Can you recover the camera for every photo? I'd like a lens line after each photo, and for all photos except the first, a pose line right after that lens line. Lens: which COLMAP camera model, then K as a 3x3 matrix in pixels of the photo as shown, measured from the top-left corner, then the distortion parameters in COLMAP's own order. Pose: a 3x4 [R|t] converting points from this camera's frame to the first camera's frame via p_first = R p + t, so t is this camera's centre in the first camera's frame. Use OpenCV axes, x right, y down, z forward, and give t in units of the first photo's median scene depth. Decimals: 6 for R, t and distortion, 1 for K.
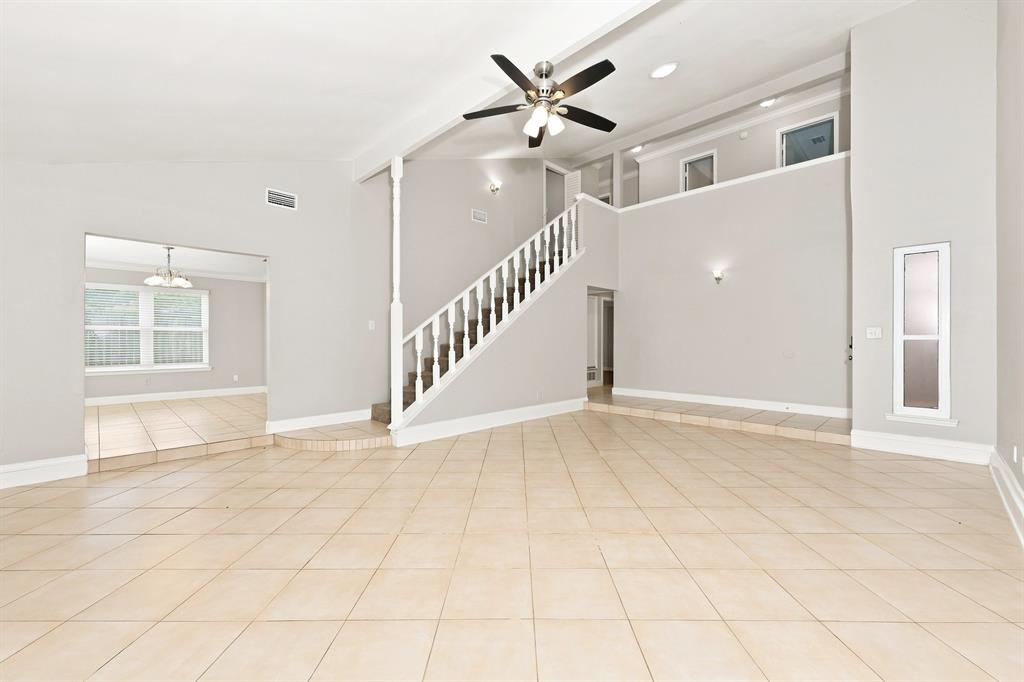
lens RADIAL K [[412.9, 0, 505.0], [0, 412.9, 340.6], [0, 0, 1]] dist [0.002897, -0.000132]
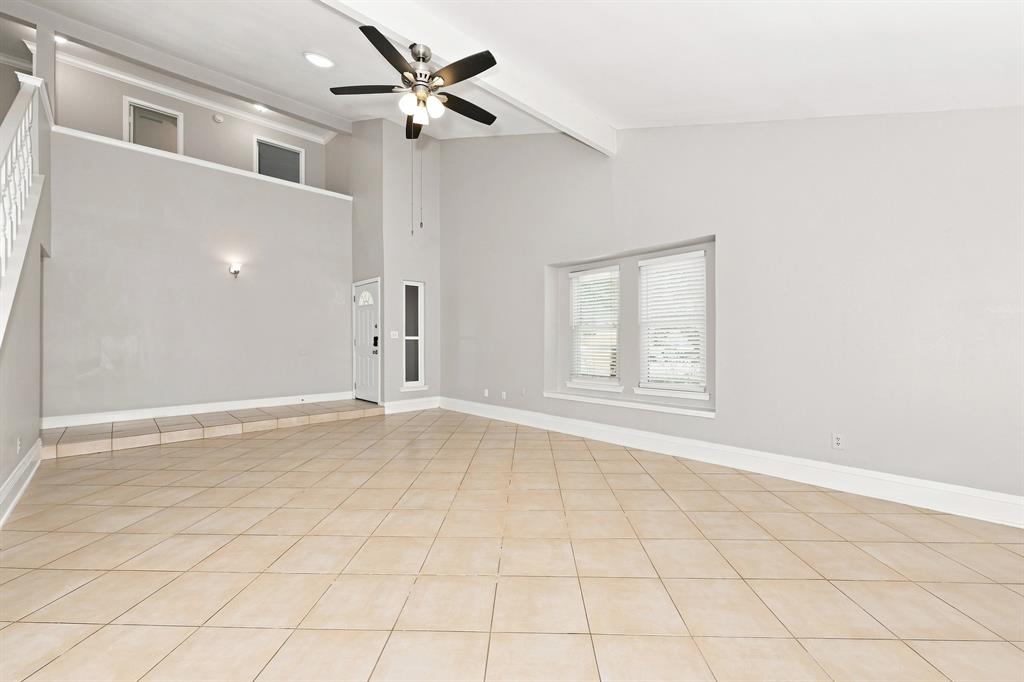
lens RADIAL K [[412.9, 0, 503.3], [0, 412.9, 342.8], [0, 0, 1]] dist [0.002897, -0.000132]
pose [[0.043312, -0.006723, 0.999039, -0.366843], [0.000294, 0.999977, 0.006716, 0.000812], [-0.999062, 0.000003, 0.043313, 0.357008]]
